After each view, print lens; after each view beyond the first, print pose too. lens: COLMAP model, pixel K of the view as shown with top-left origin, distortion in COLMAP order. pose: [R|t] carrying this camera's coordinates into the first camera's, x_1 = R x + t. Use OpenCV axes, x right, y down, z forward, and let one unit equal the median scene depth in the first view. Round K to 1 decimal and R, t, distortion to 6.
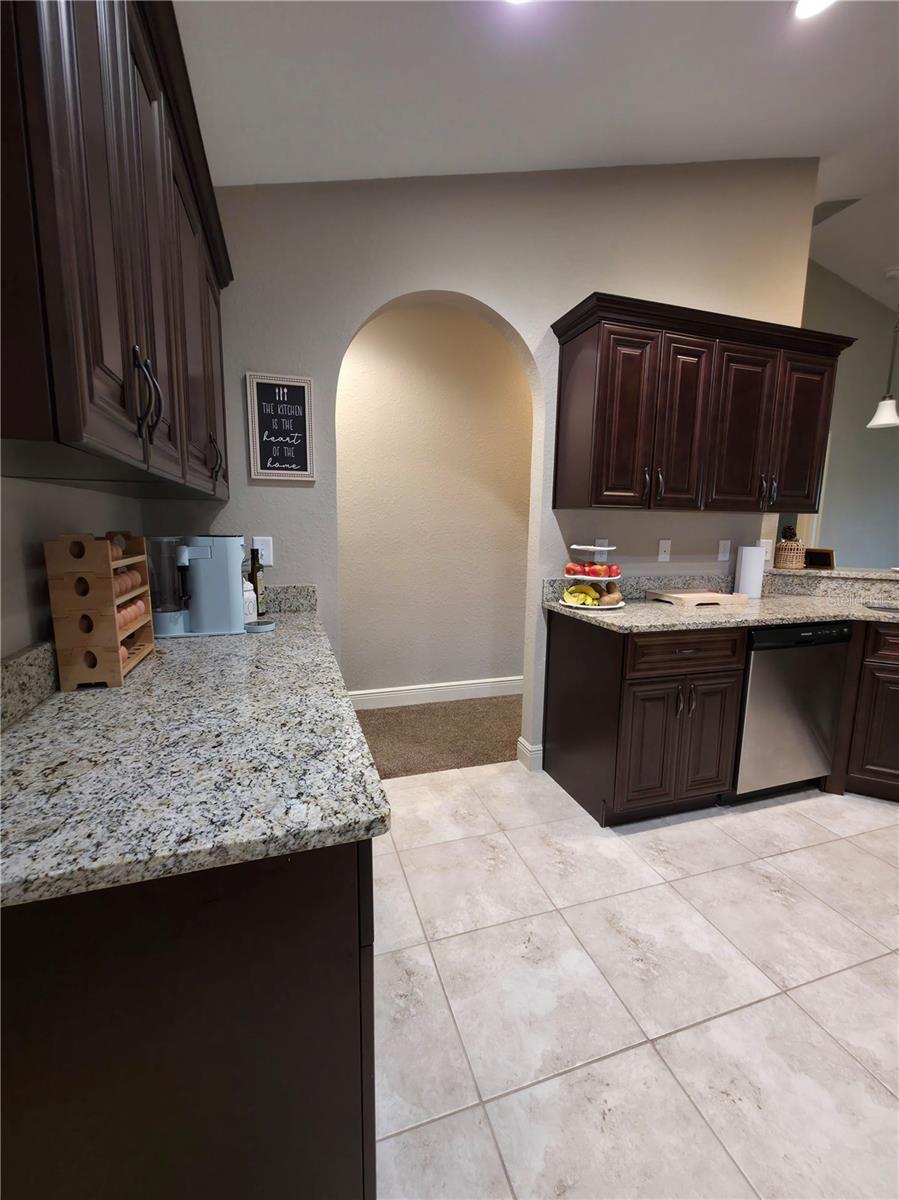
lens RADIAL K [[491.9, 0, 453.0], [0, 491.9, 597.0], [0, 0, 1]] dist [0.002166, -0.000692]
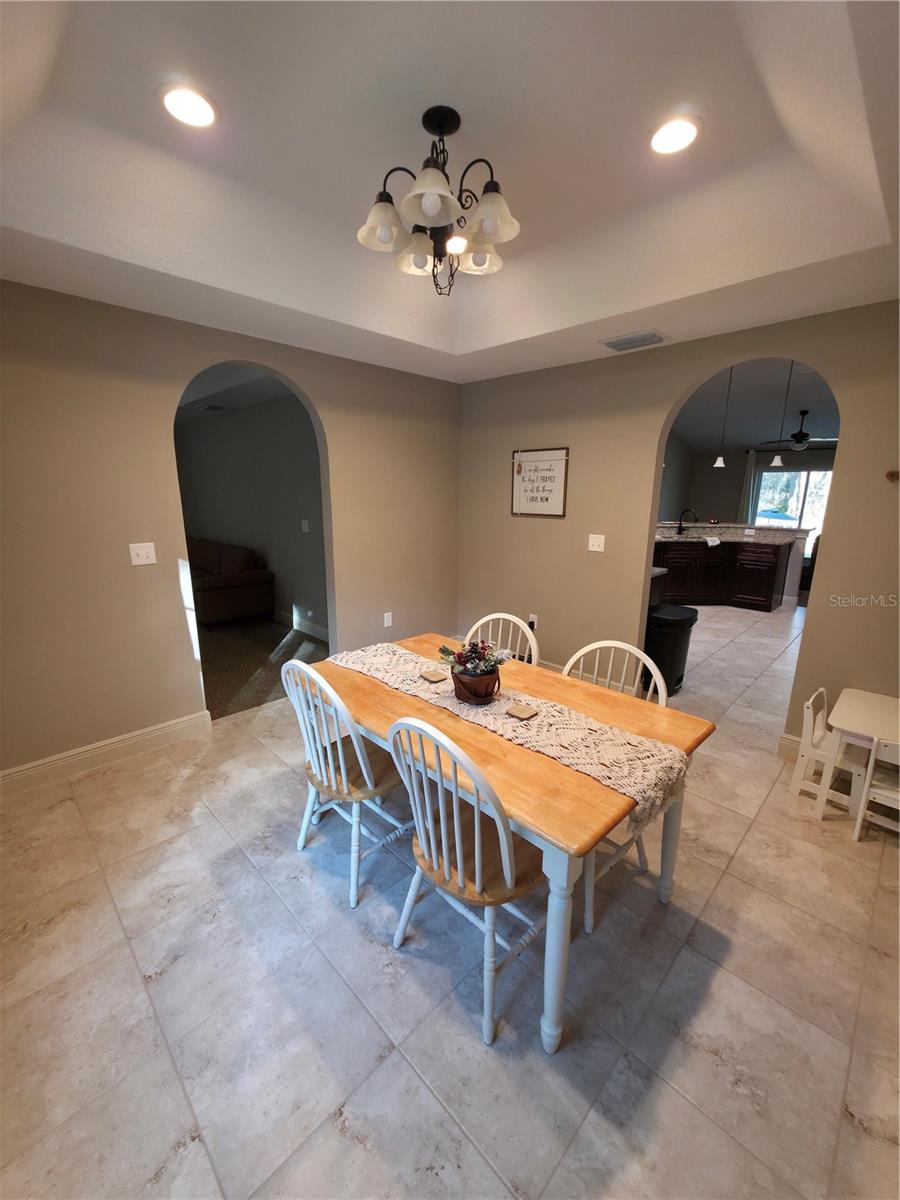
lens RADIAL K [[491.9, 0, 444.1], [0, 491.9, 597.1], [0, 0, 1]] dist [0.002166, -0.000692]
pose [[0.883948, -0.108321, 0.454865, -1.510341], [0.073466, 0.992888, 0.093677, 0.008056], [-0.461777, -0.049389, 0.885620, -0.868929]]
